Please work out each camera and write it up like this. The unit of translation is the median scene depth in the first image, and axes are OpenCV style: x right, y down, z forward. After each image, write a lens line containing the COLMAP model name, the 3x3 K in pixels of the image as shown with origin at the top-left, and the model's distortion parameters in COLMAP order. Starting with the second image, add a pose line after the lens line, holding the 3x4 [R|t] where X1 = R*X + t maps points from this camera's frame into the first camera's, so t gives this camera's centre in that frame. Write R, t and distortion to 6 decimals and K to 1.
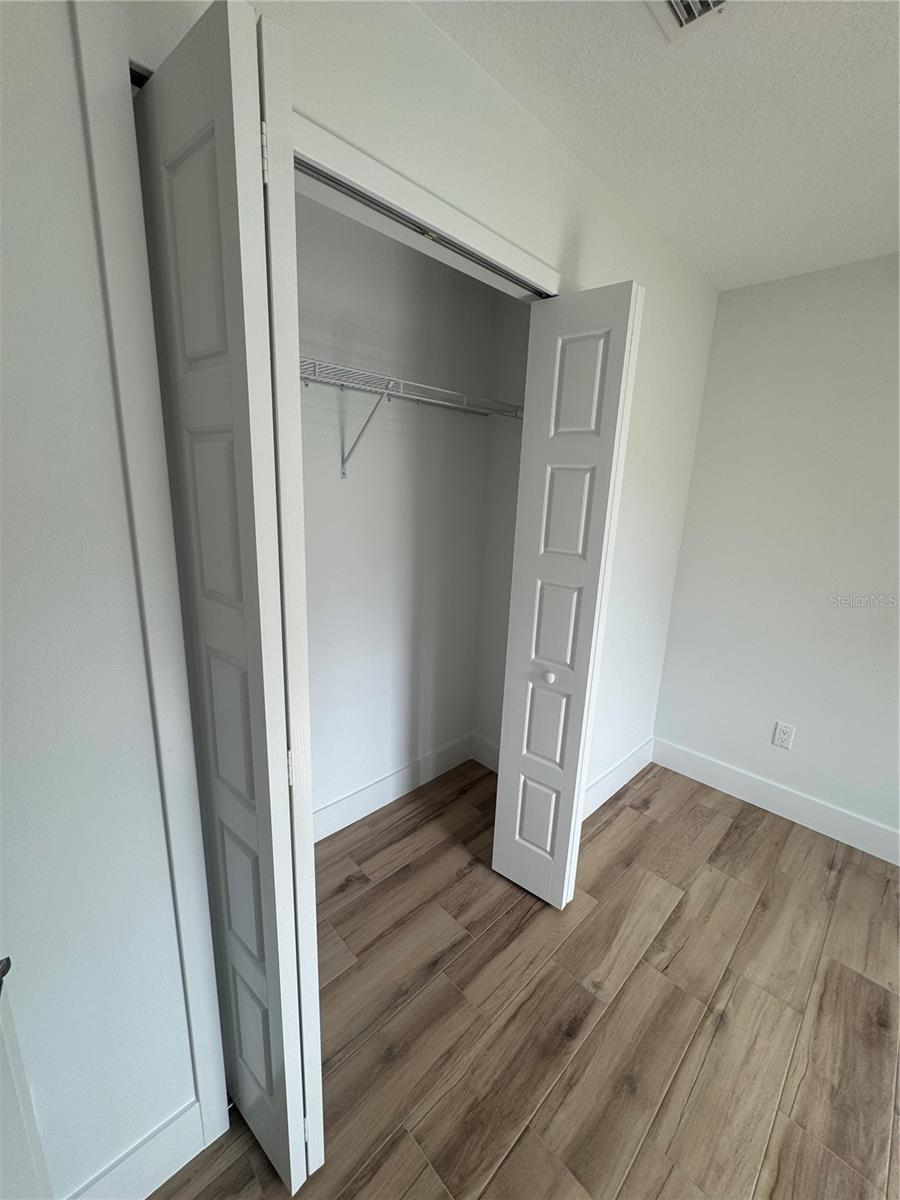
lens RADIAL K [[477.6, 0, 450.9], [0, 477.6, 599.3], [0, 0, 1]] dist [-0.002256, 0.000289]
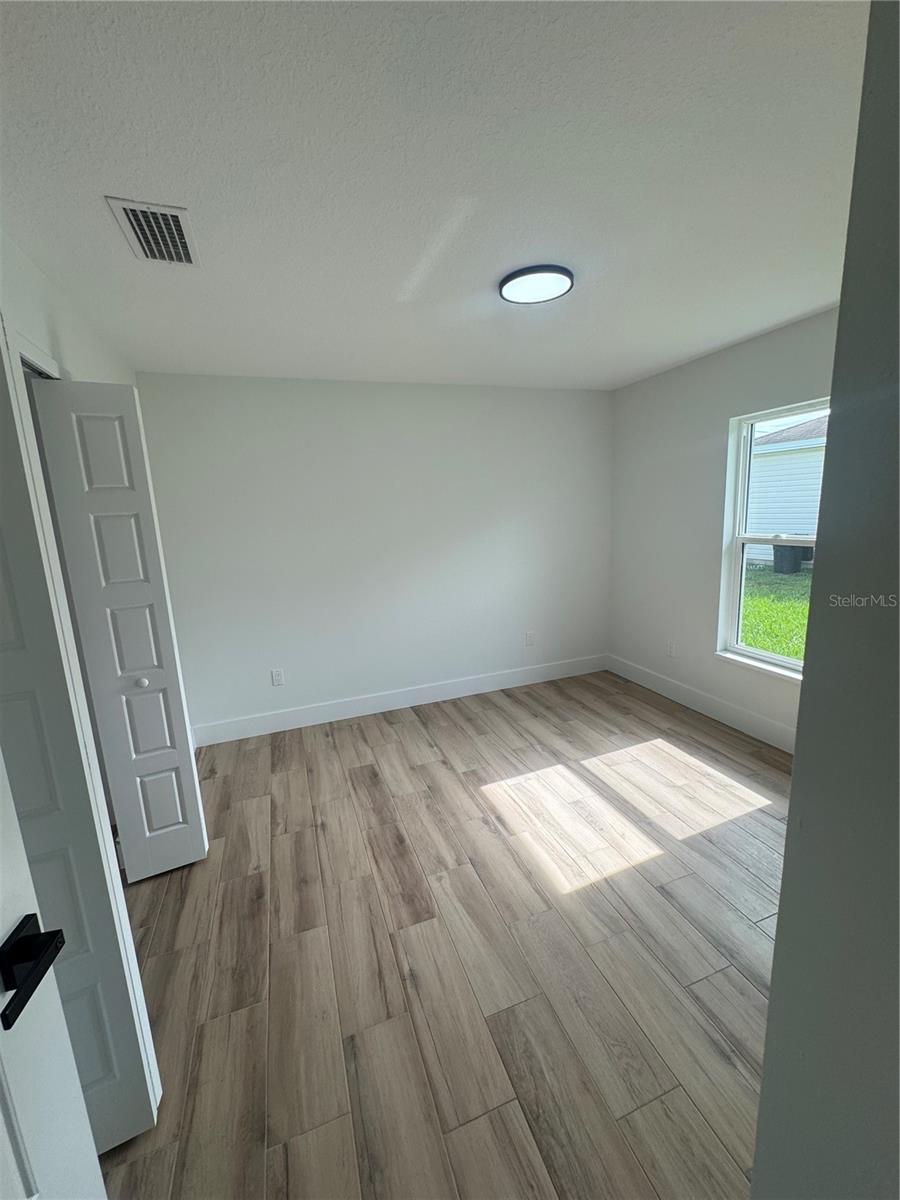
lens RADIAL K [[477.6, 0, 450.9], [0, 477.6, 599.3], [0, 0, 1]] dist [-0.002256, 0.000289]
pose [[0.408406, -0.225381, 0.884538, -0.509245], [0.268773, 0.955770, 0.119434, 0.025525], [-0.872333, 0.188962, 0.450919, -0.285550]]
